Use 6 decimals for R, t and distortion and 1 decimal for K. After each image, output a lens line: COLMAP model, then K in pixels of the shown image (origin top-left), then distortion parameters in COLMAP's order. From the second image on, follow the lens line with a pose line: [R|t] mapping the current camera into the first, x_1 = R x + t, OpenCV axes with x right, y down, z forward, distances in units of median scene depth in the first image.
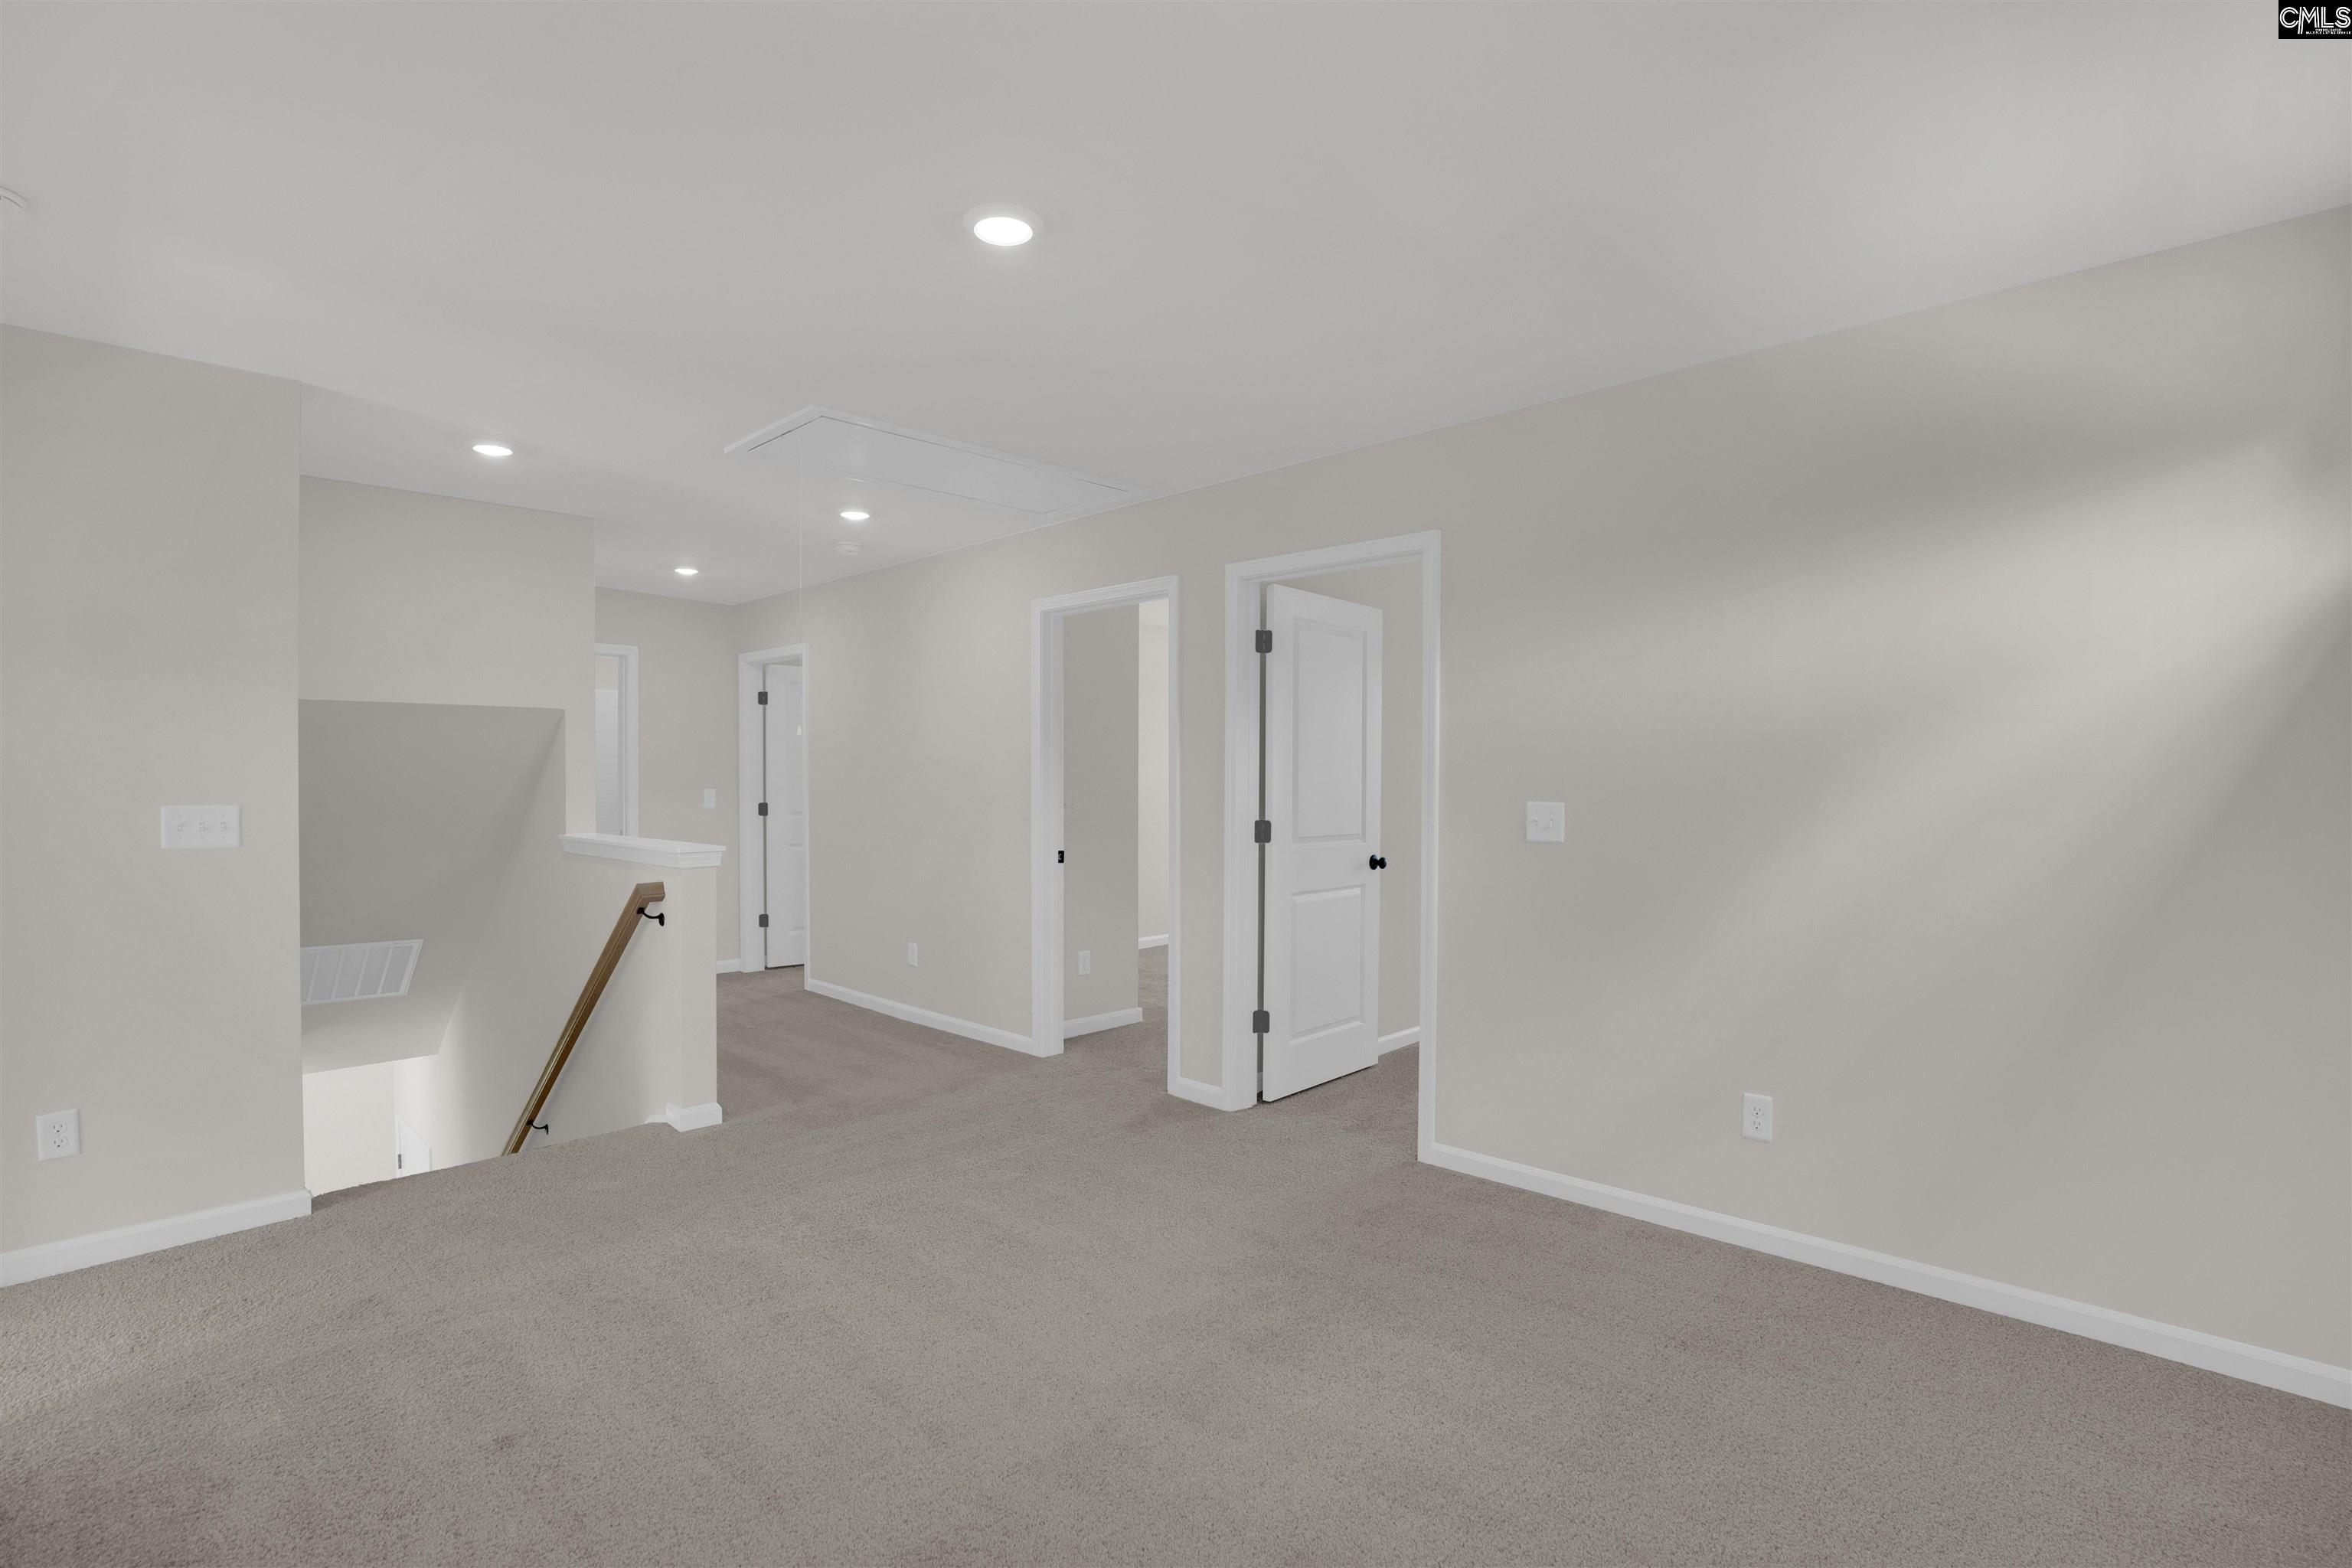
lens RADIAL K [[1113.0, 0, 1184.0], [0, 1113.0, 752.8], [0, 0, 1]] dist [-0.068918, 0.027288]
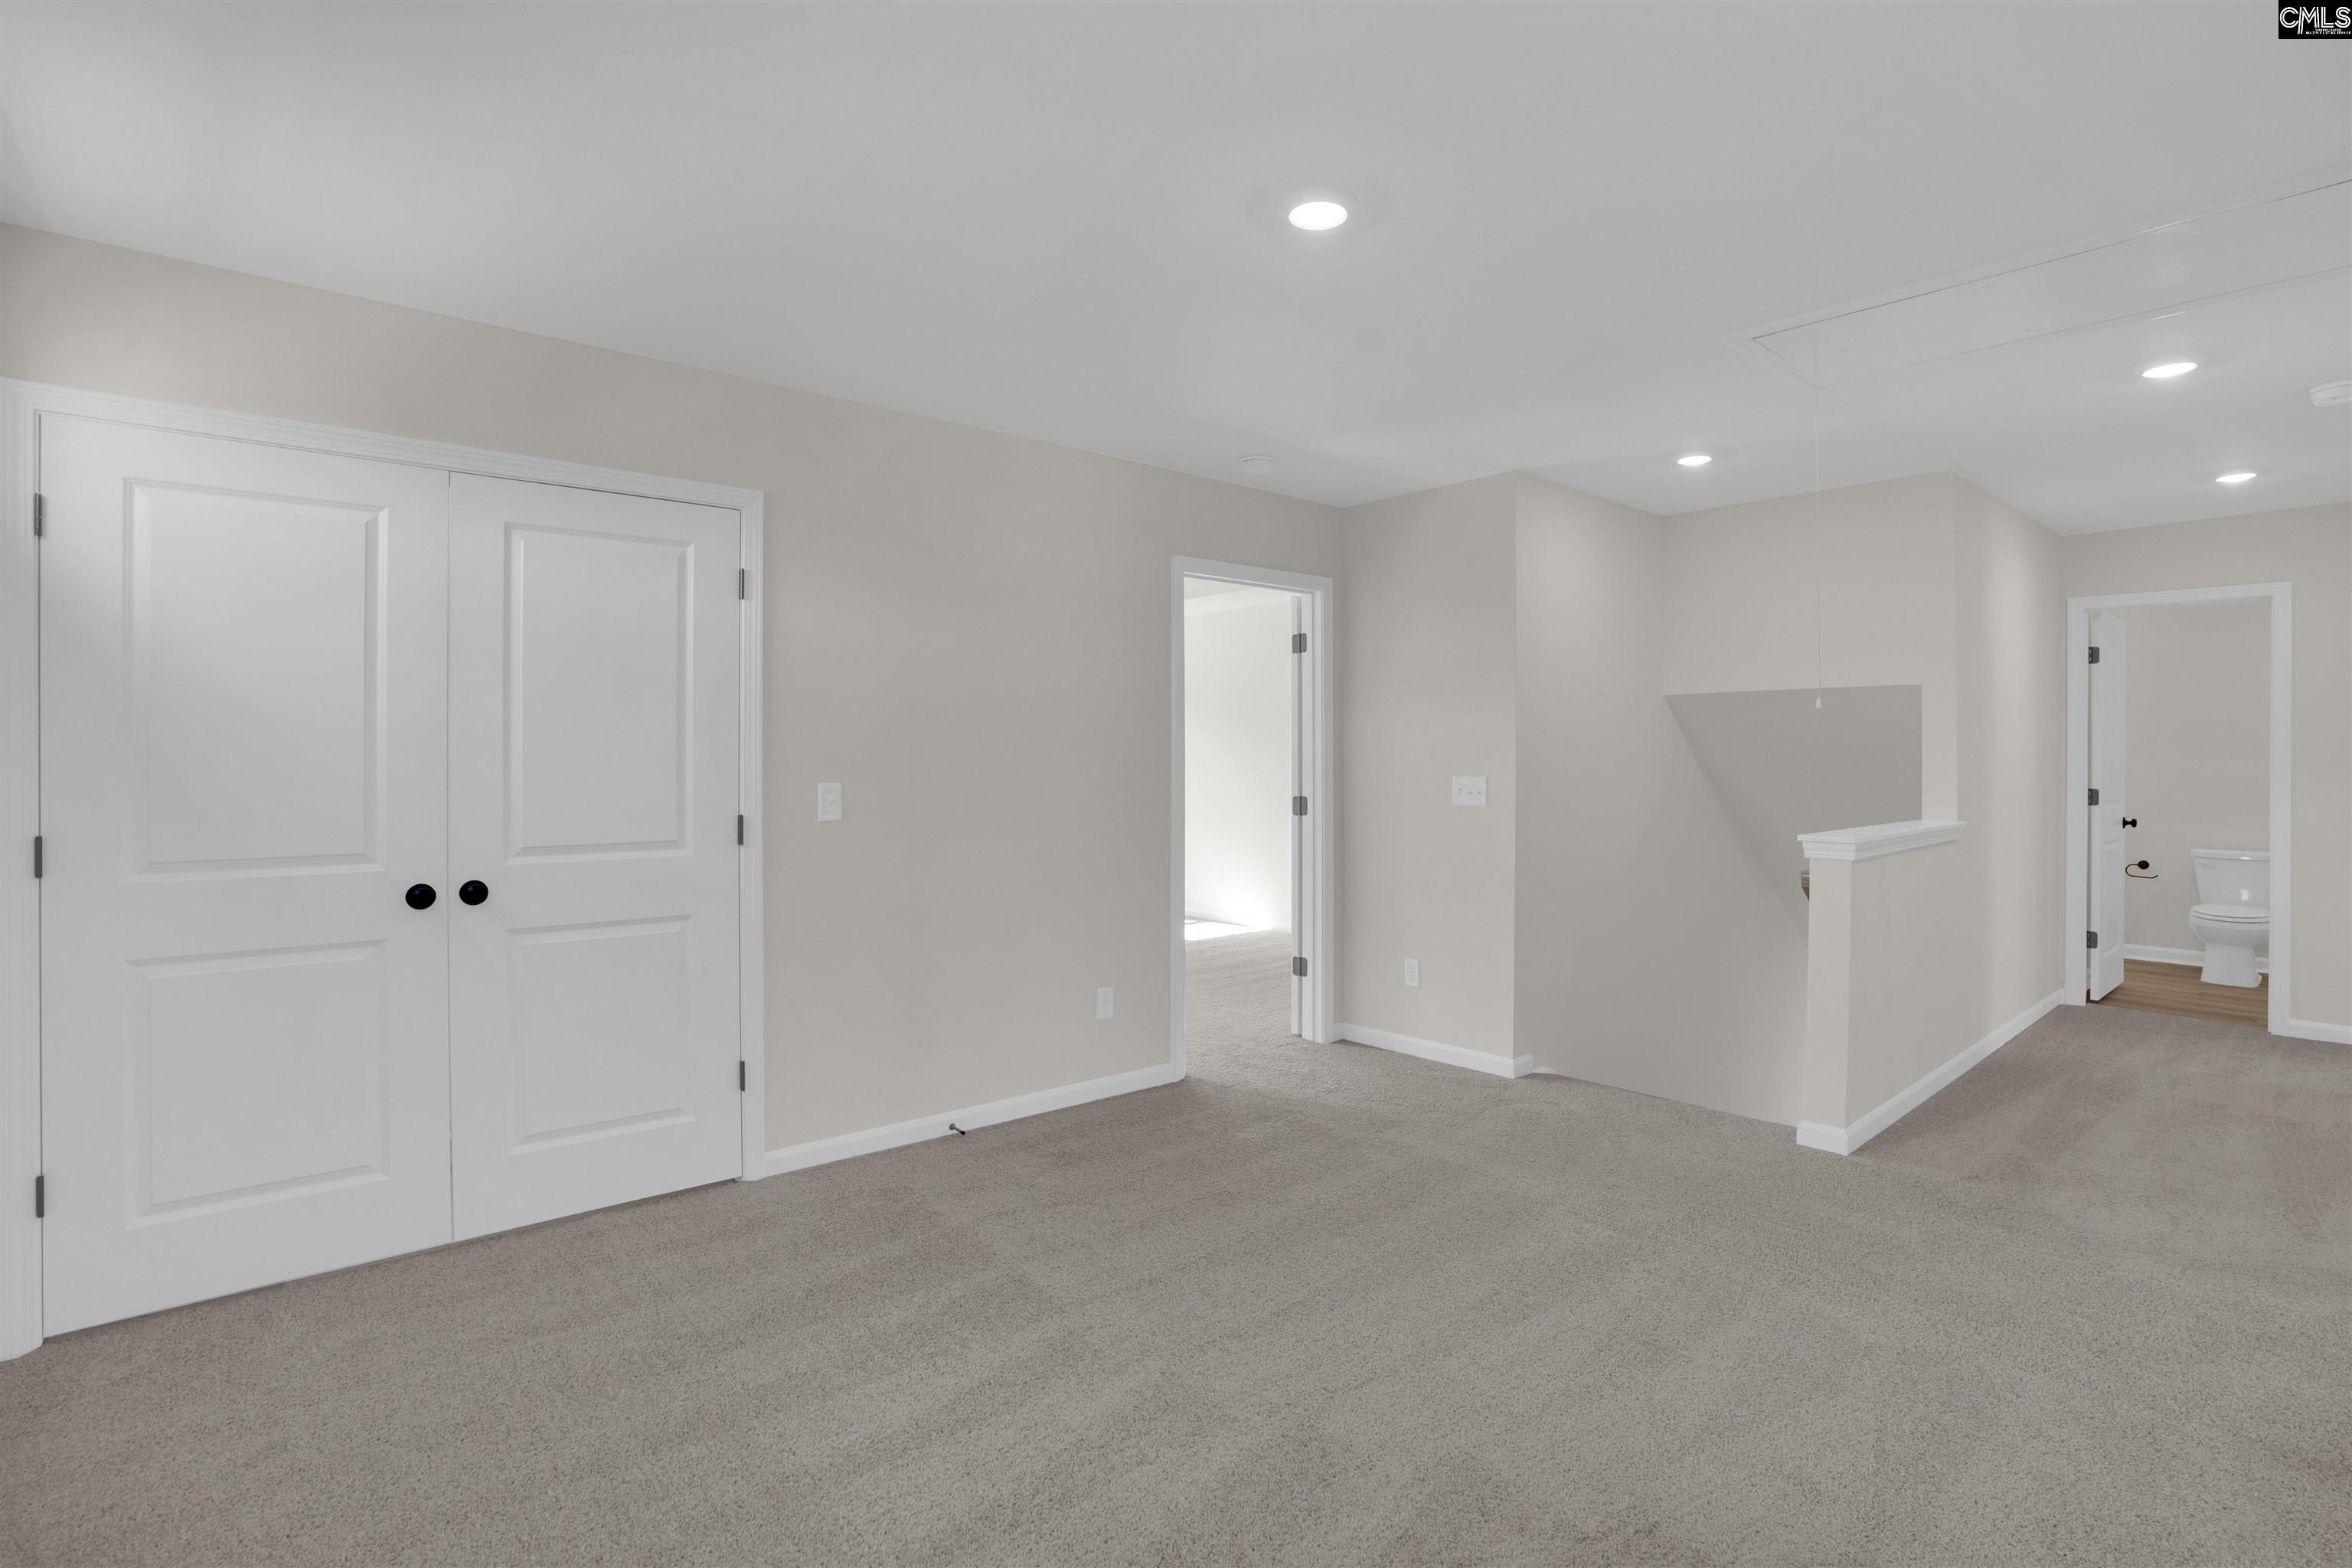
lens RADIAL K [[1113.0, 0, 1184.0], [0, 1113.0, 752.8], [0, 0, 1]] dist [-0.068918, 0.027288]
pose [[-0.095282, 0.001077, -0.995450, 0.642899], [0.017571, 0.999845, -0.000600, 0.009515], [0.995295, -0.017549, -0.095286, 0.738991]]
